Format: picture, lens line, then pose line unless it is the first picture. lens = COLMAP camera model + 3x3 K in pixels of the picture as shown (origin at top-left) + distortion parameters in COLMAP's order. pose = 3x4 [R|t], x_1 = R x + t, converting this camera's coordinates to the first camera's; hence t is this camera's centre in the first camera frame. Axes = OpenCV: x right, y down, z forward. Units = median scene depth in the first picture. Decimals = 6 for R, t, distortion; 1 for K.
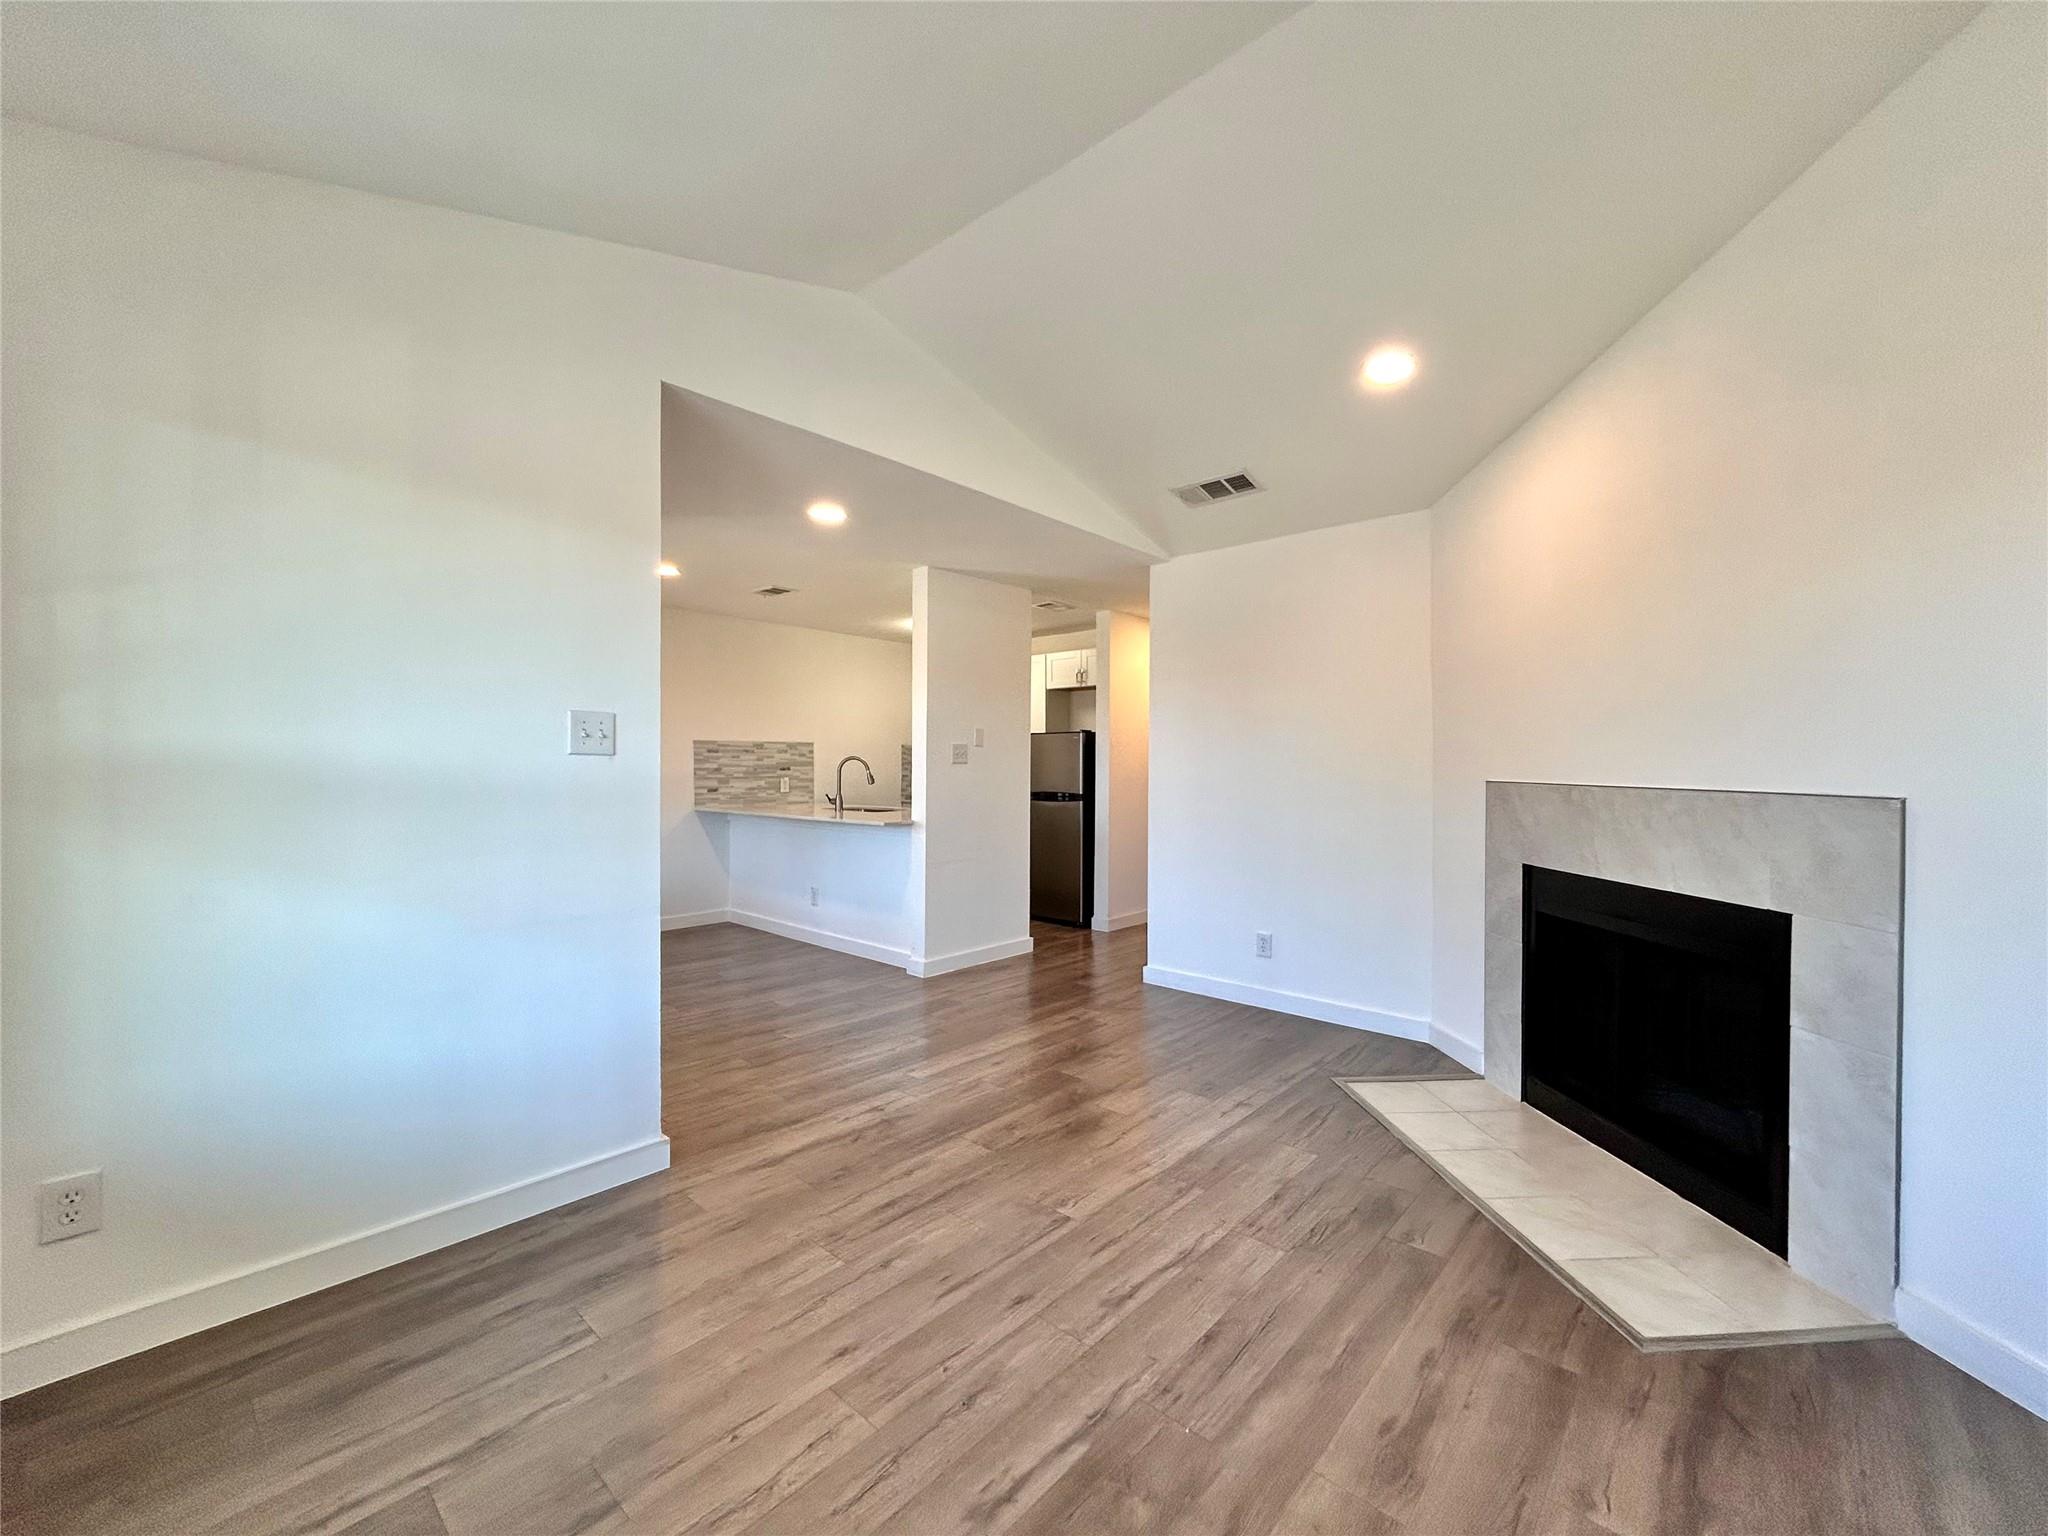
lens RADIAL K [[828.4, 0, 1024.0], [0, 828.4, 768.0], [0, 0, 1]] dist [-0.001918, -0.000270]
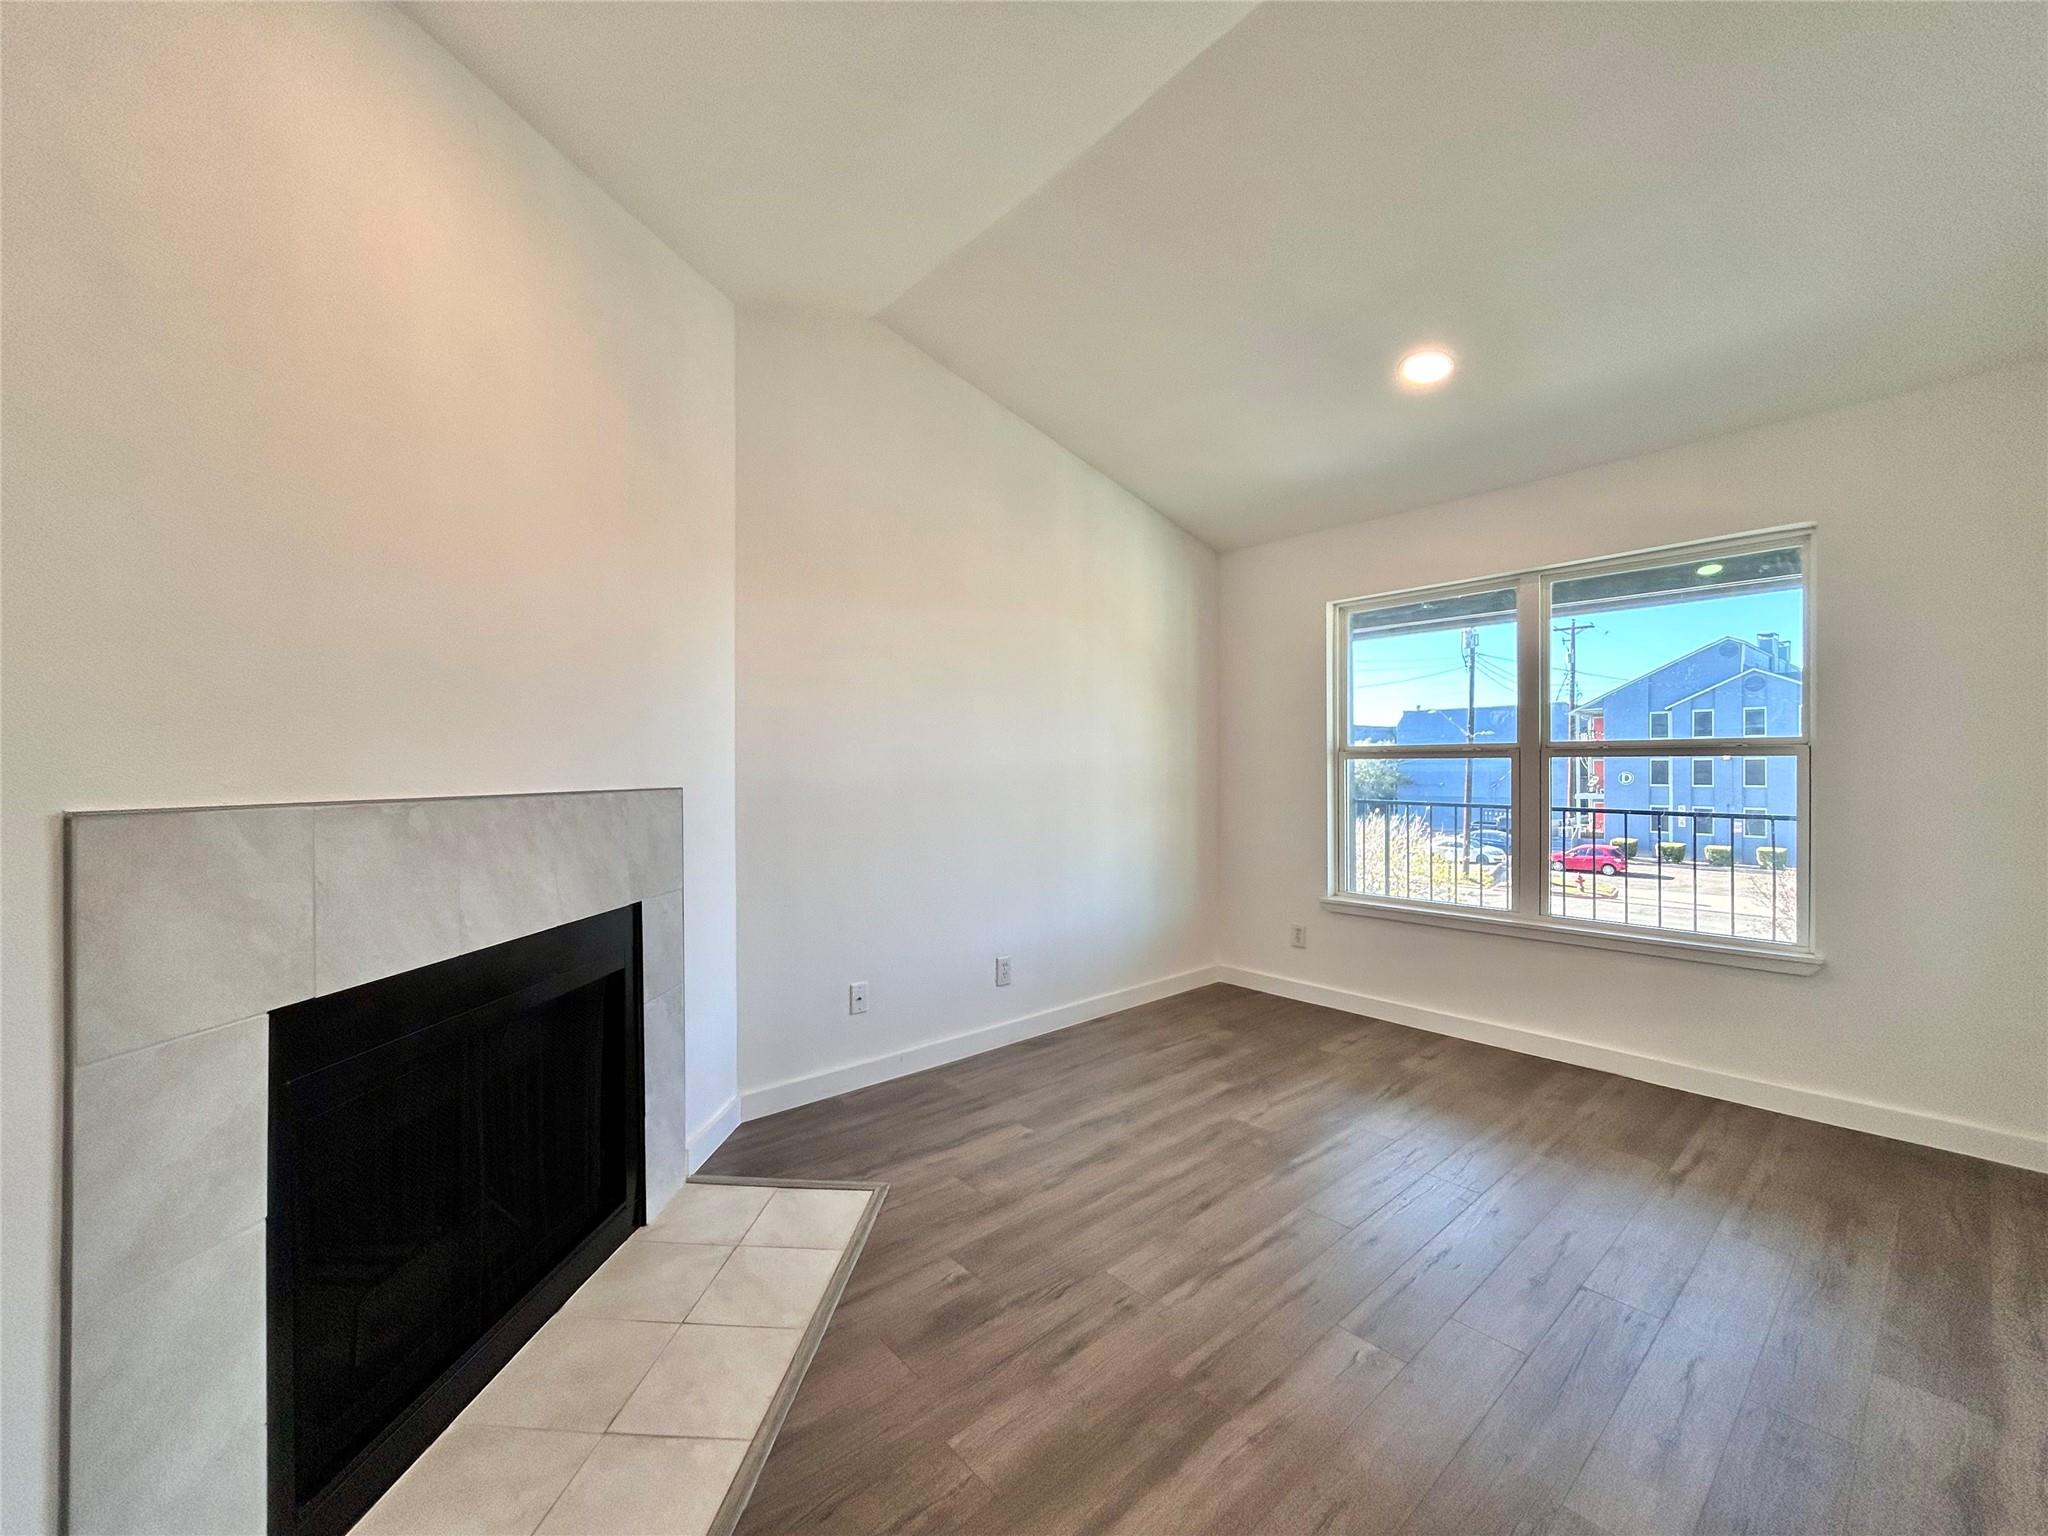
lens RADIAL K [[828.4, 0, 1024.0], [0, 828.4, 768.0], [0, 0, 1]] dist [-0.001918, -0.000270]
pose [[-0.991843, 0.002826, 0.127431, 0.096640], [0.003565, 0.999978, 0.005568, -0.000678], [-0.127413, 0.005977, -0.991832, 0.659981]]
